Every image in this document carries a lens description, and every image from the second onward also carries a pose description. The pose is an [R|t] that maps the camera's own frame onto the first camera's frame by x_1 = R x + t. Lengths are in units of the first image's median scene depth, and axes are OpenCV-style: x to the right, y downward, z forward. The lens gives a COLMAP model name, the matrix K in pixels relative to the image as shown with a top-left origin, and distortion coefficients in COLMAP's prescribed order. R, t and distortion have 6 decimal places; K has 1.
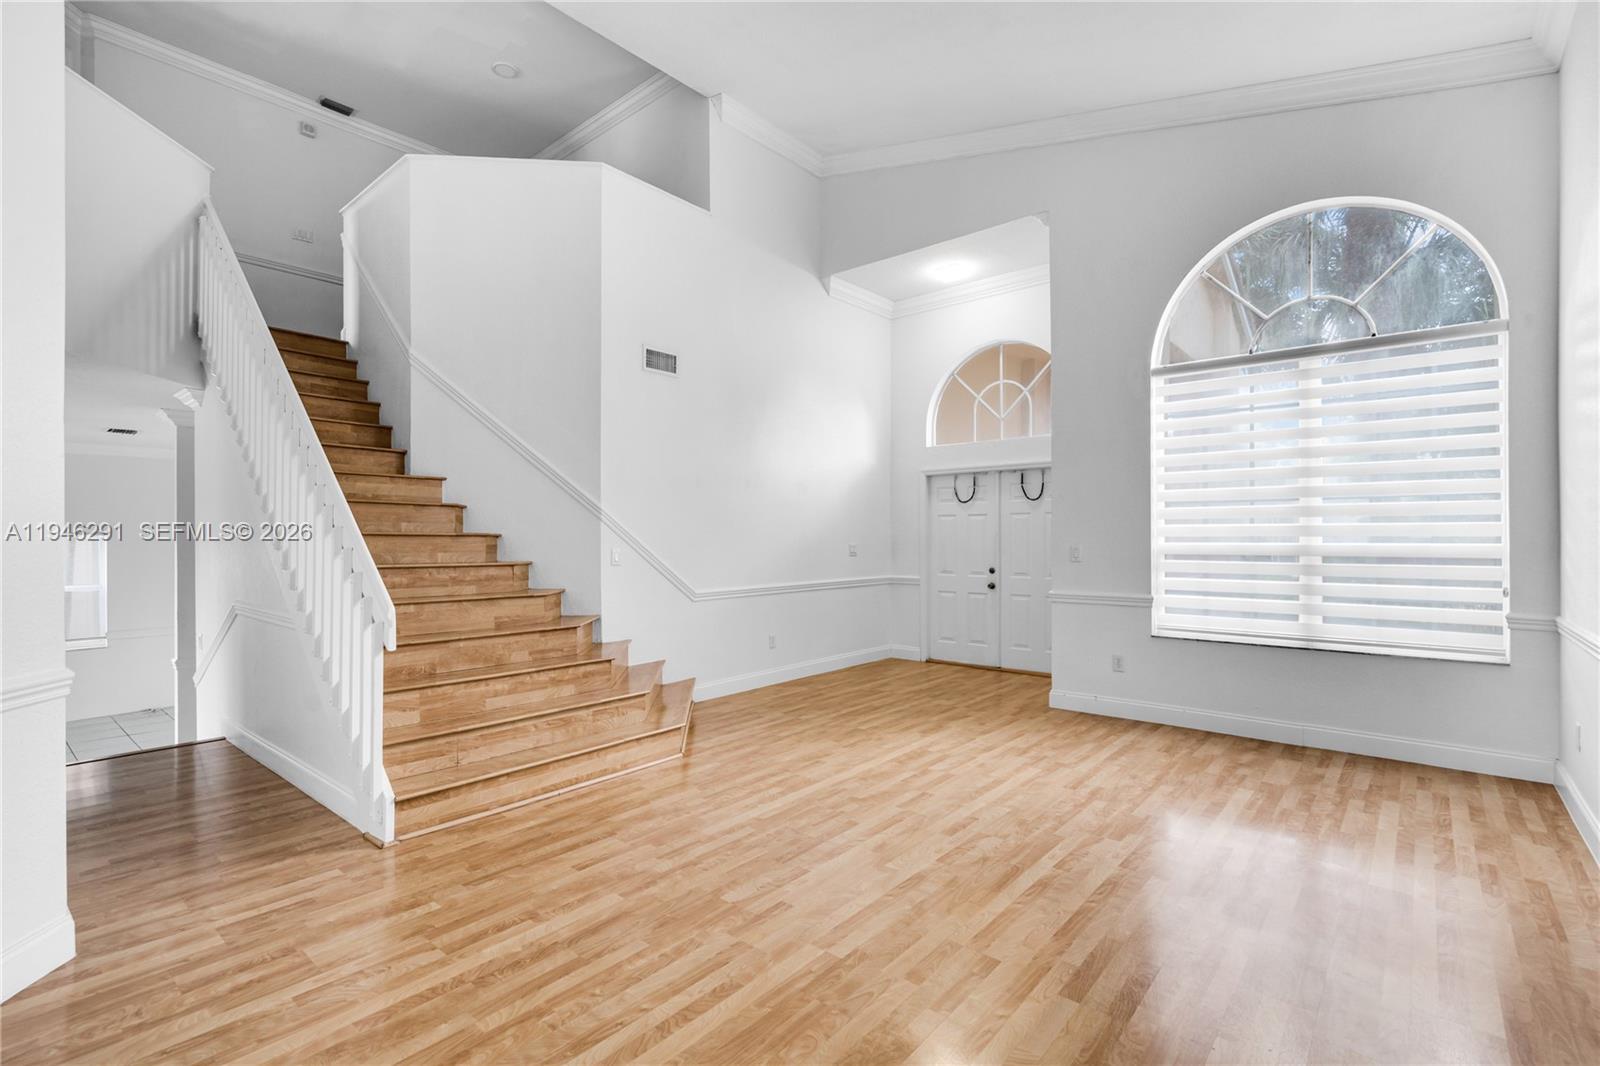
lens RADIAL K [[729.8, 0, 800.9], [0, 729.8, 537.2], [0, 0, 1]] dist [-0.001122, 0.000372]
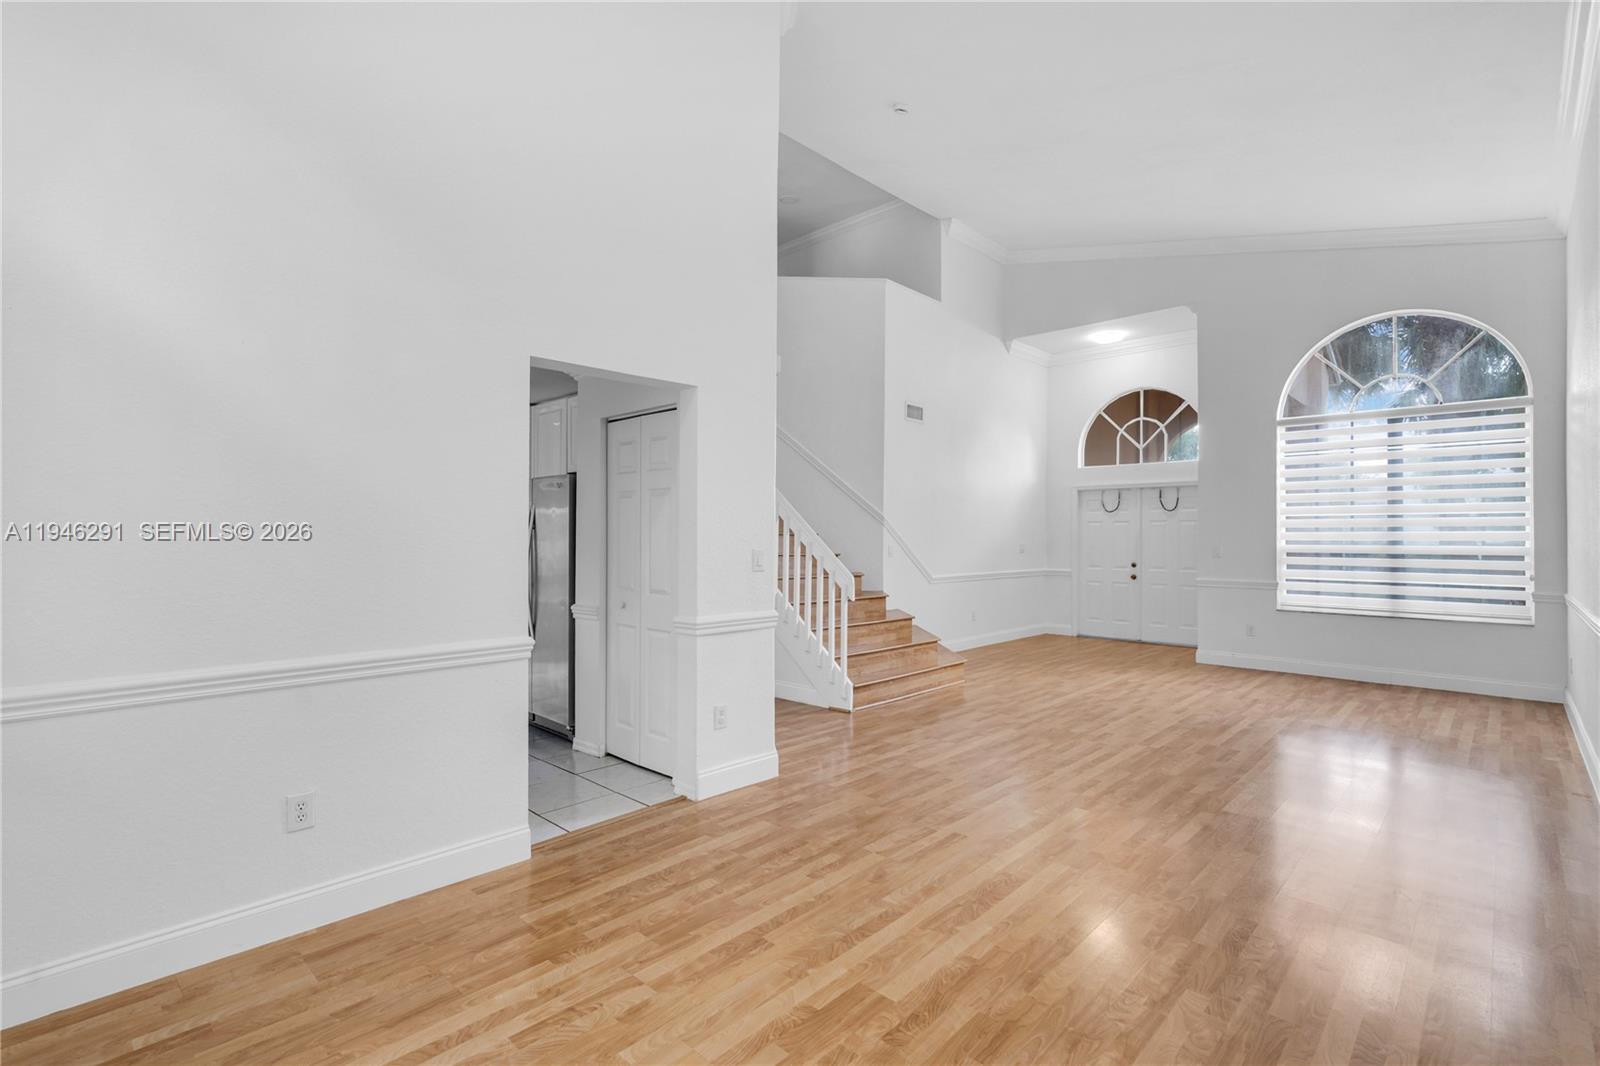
lens RADIAL K [[740.6, 0, 805.3], [0, 740.6, 531.7], [0, 0, 1]] dist [0.000848, 0.000363]
pose [[0.998670, 0.007370, -0.051022, -0.411354], [-0.007837, 0.999929, -0.008949, 0.004621], [0.050952, 0.009337, 0.998657, -0.549576]]
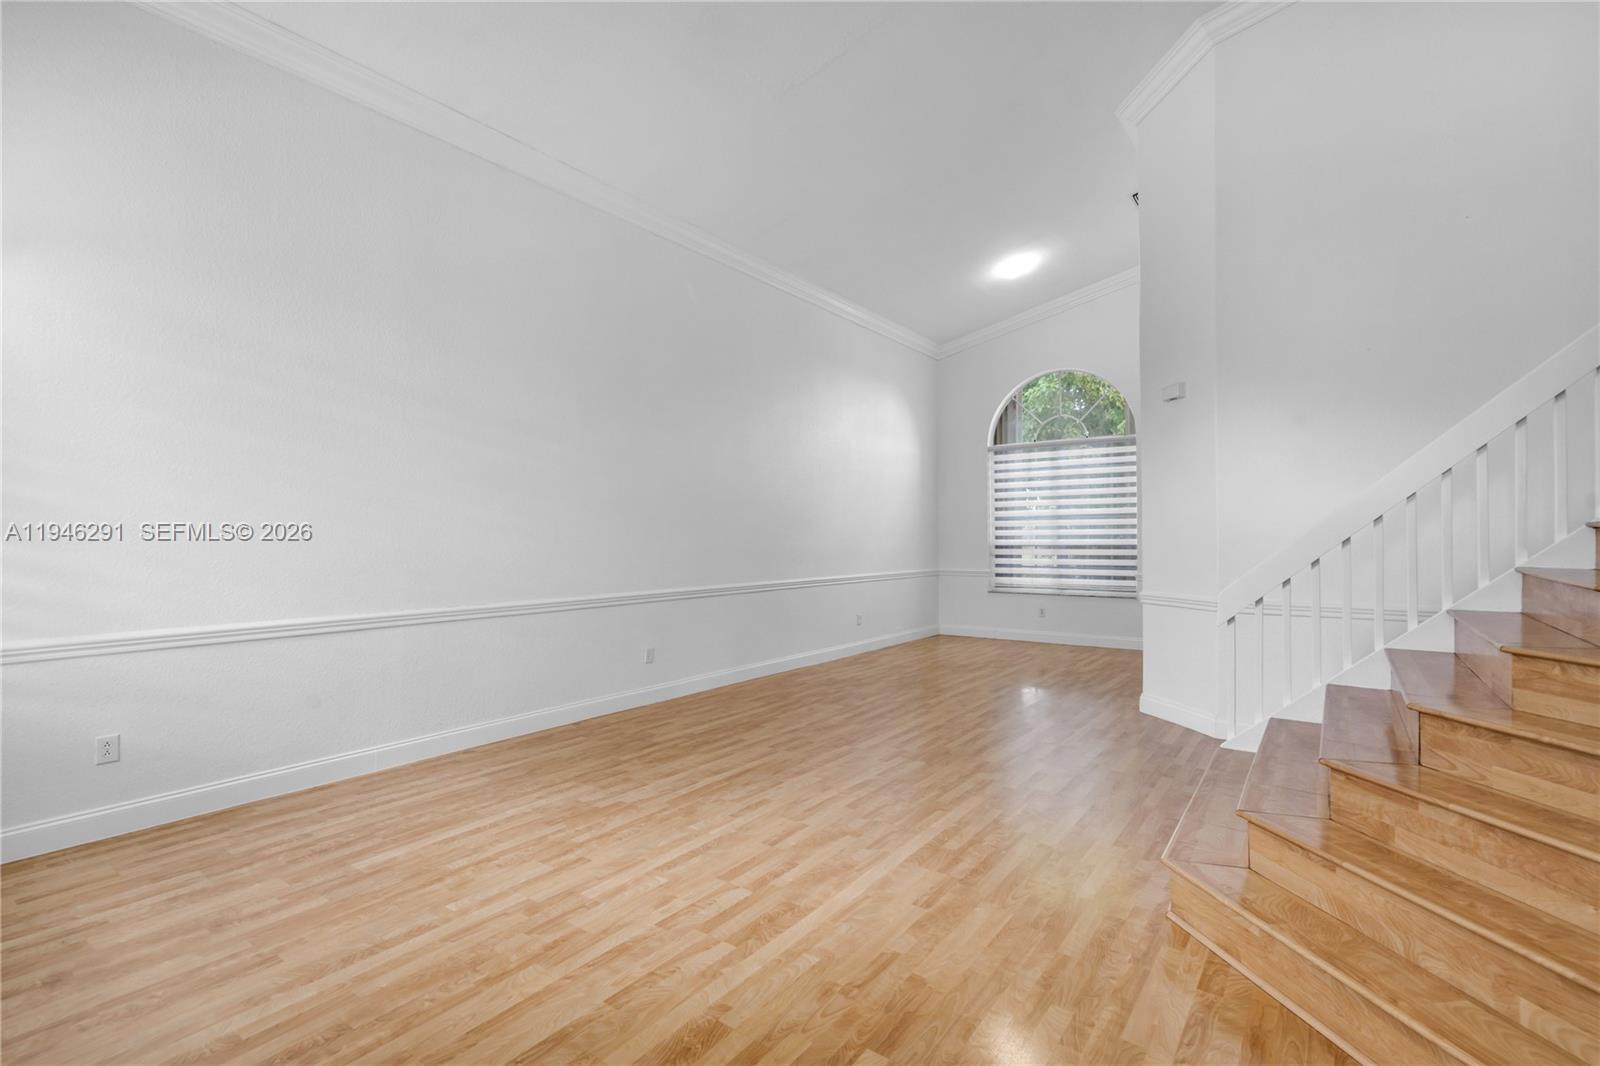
lens RADIAL K [[740.6, 0, 805.3], [0, 740.6, 531.7], [0, 0, 1]] dist [0.000848, 0.000363]
pose [[-0.997042, 0.006982, -0.076540, 0.162190], [0.007623, 0.999938, -0.008079, 0.000229], [0.076478, -0.008638, -0.997034, 1.544482]]
